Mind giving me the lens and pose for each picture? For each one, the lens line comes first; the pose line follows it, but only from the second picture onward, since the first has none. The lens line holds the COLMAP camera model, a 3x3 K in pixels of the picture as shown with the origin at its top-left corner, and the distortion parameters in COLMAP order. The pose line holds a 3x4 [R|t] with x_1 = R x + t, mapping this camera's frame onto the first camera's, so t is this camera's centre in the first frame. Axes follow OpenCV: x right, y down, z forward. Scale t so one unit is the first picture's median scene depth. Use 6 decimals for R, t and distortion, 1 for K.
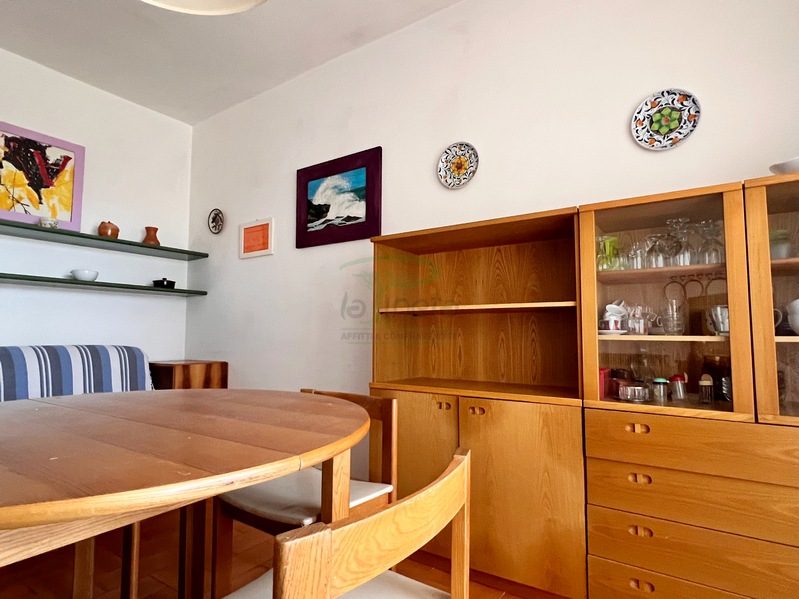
lens RADIAL K [[450.2, 0, 388.0], [0, 450.2, 298.8], [0, 0, 1]] dist [-0.000400, 0.001174]
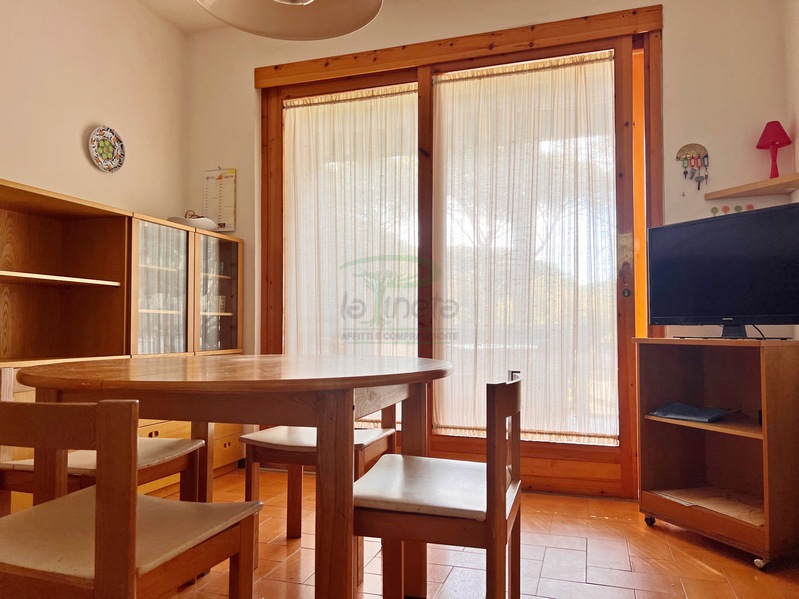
lens RADIAL K [[596.6, 0, 399.1], [0, 596.6, 306.8], [0, 0, 1]] dist [0.065100, -0.066135]
pose [[-0.290586, 0.030173, 0.956373, -0.817879], [-0.082373, 0.995003, -0.056420, 0.058727], [-0.953297, -0.095174, -0.286648, 0.395548]]
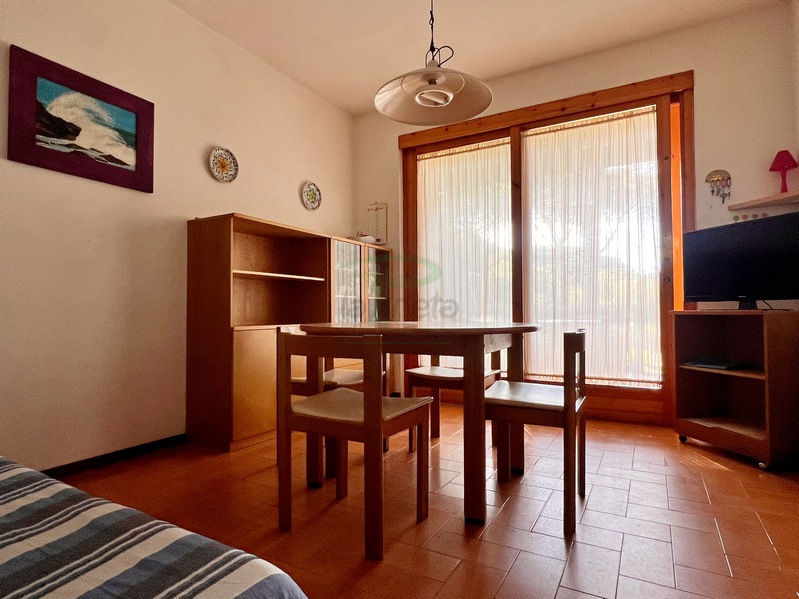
lens RADIAL K [[450.2, 0, 396.2], [0, 450.2, 299.7], [0, 0, 1]] dist [-0.000400, 0.001174]
pose [[-0.088532, 0.021348, 0.995845, -0.948934], [-0.080970, 0.996307, -0.028557, 0.074854], [-0.992777, -0.083162, -0.086476, 0.457686]]
